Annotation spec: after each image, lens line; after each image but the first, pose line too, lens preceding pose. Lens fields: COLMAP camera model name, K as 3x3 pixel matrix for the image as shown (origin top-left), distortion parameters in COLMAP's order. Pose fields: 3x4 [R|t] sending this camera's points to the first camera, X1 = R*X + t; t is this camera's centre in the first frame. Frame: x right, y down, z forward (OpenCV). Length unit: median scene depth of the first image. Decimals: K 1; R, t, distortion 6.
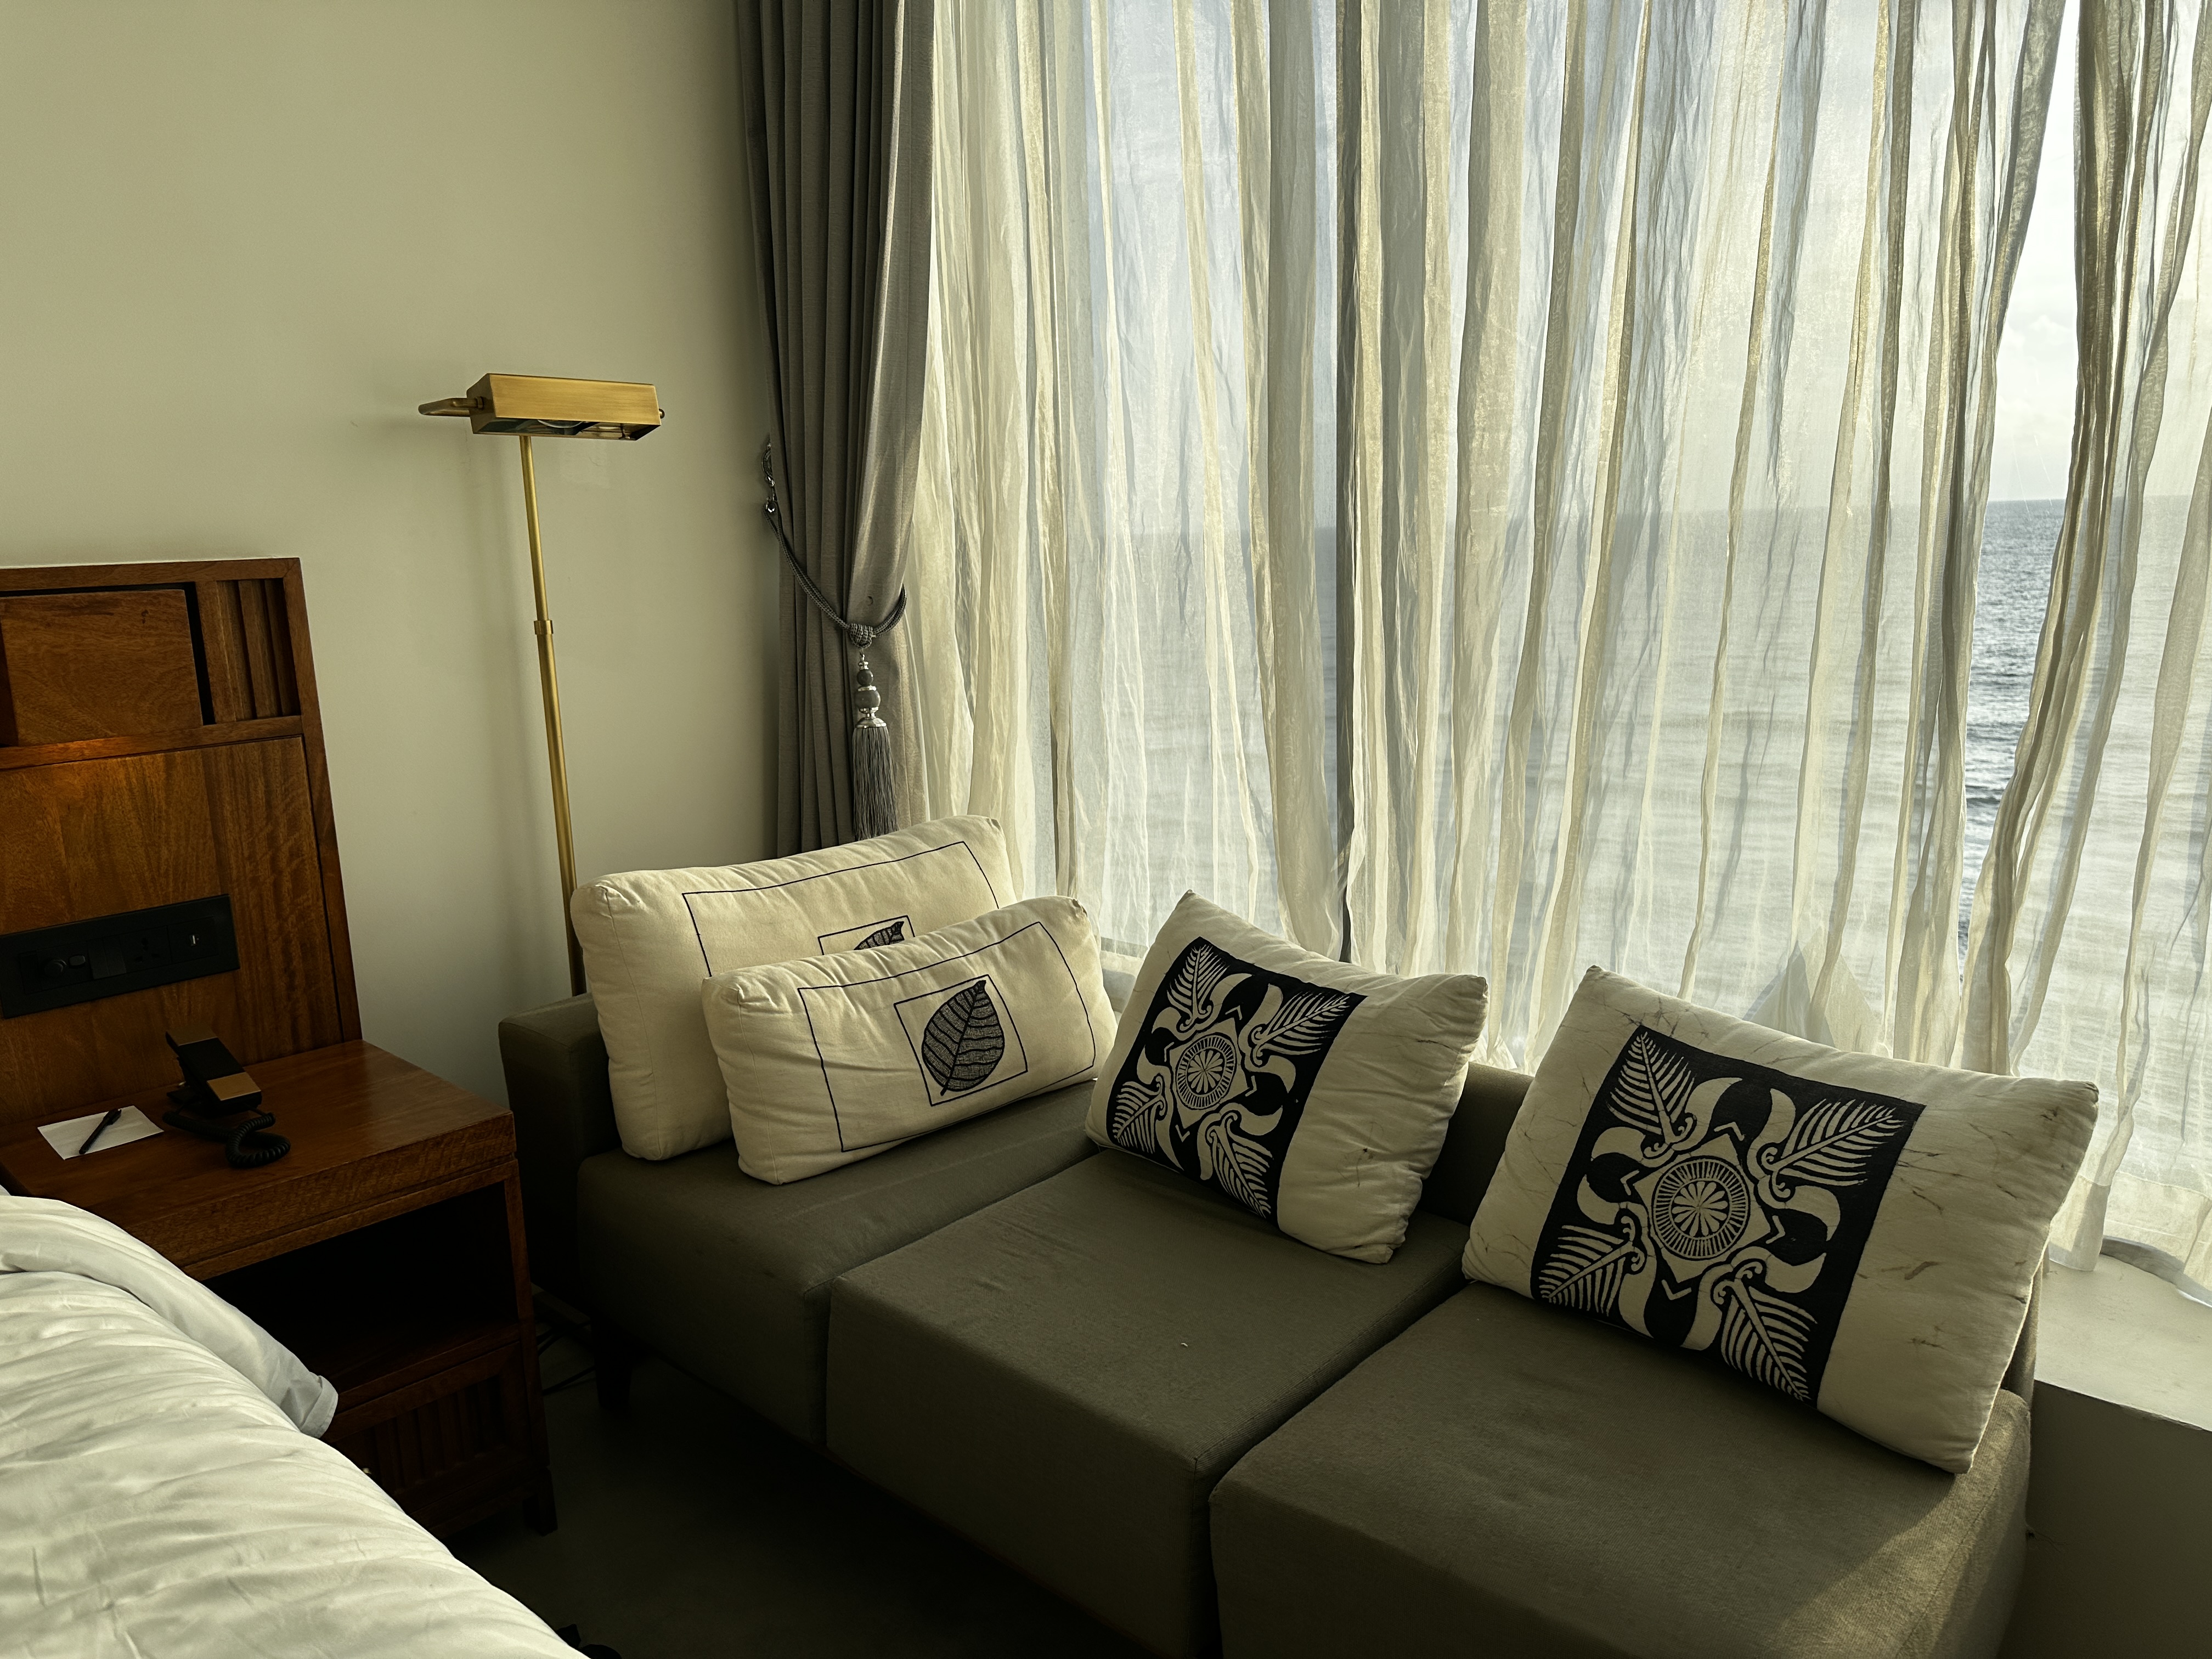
lens RADIAL K [[1543.5, 0, 1096.9], [0, 1543.5, 829.5], [0, 0, 1]] dist [-0.002649, -0.006956]
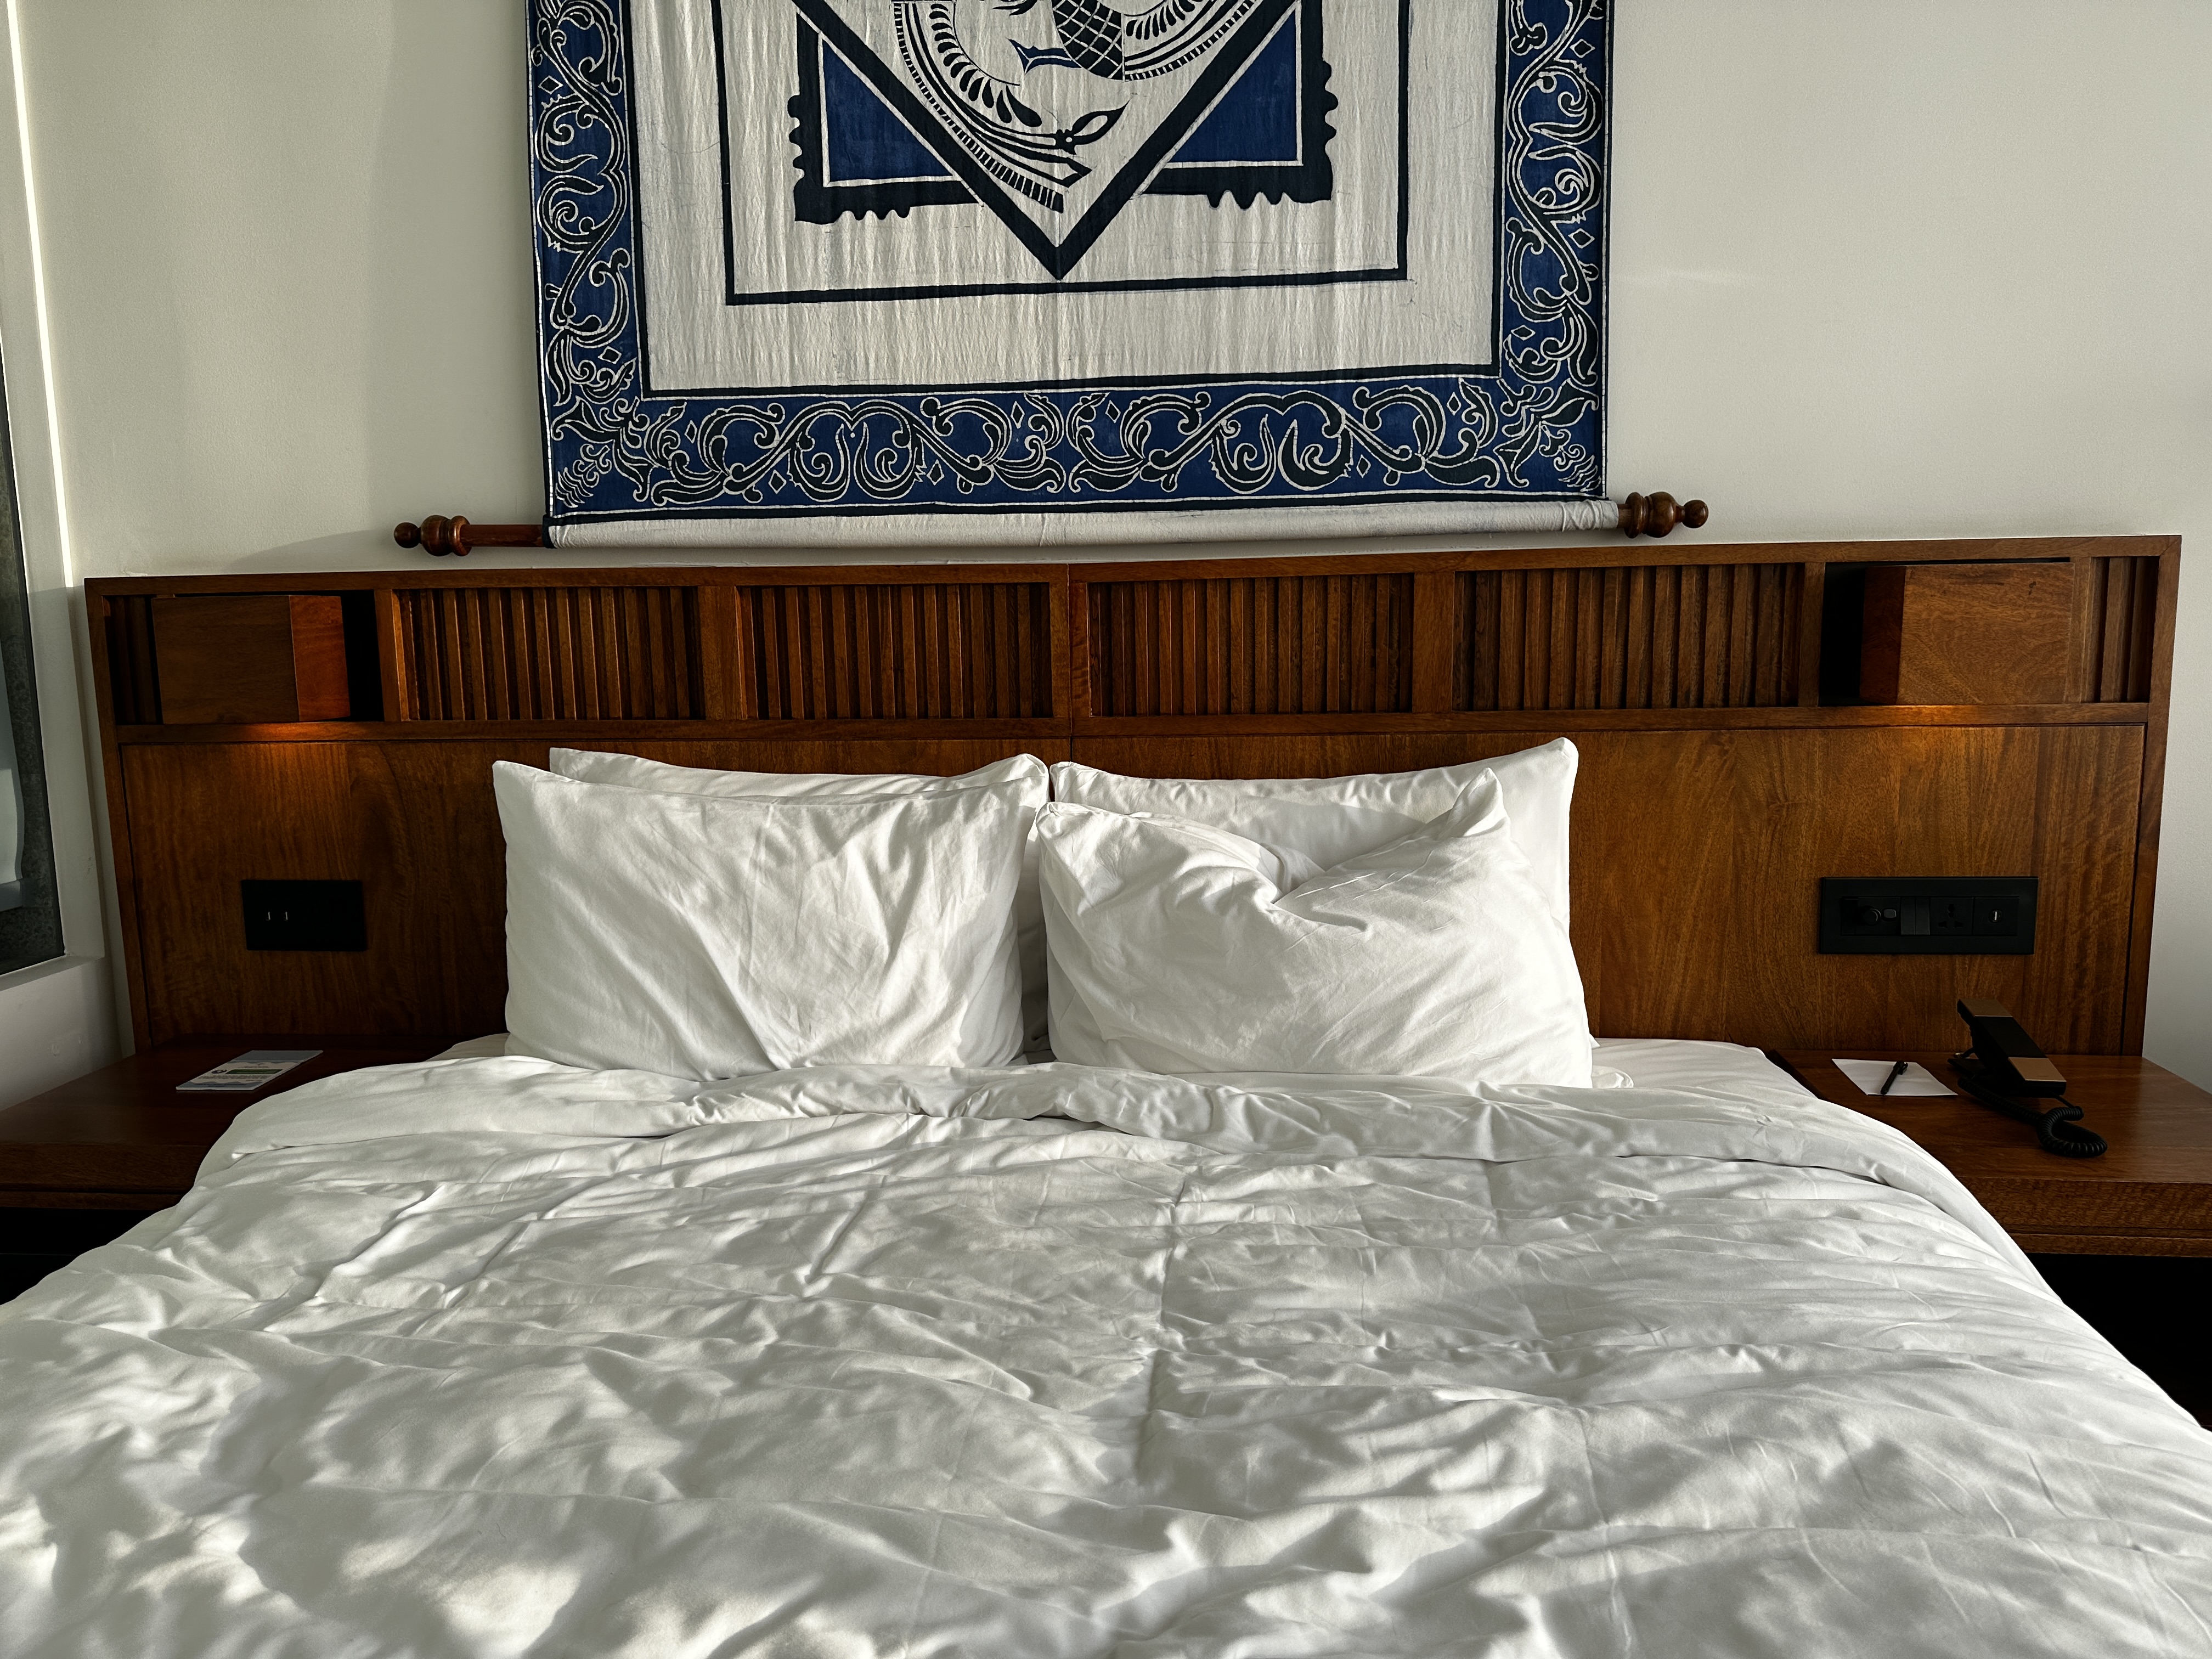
lens RADIAL K [[1543.5, 0, 1096.6], [0, 1543.5, 824.5], [0, 0, 1]] dist [-0.002649, -0.006956]
pose [[0.602417, 0.139673, -0.785866, -0.162957], [-0.156050, 0.986180, 0.055652, 0.049009], [0.782778, 0.089109, 0.615888, -0.075291]]
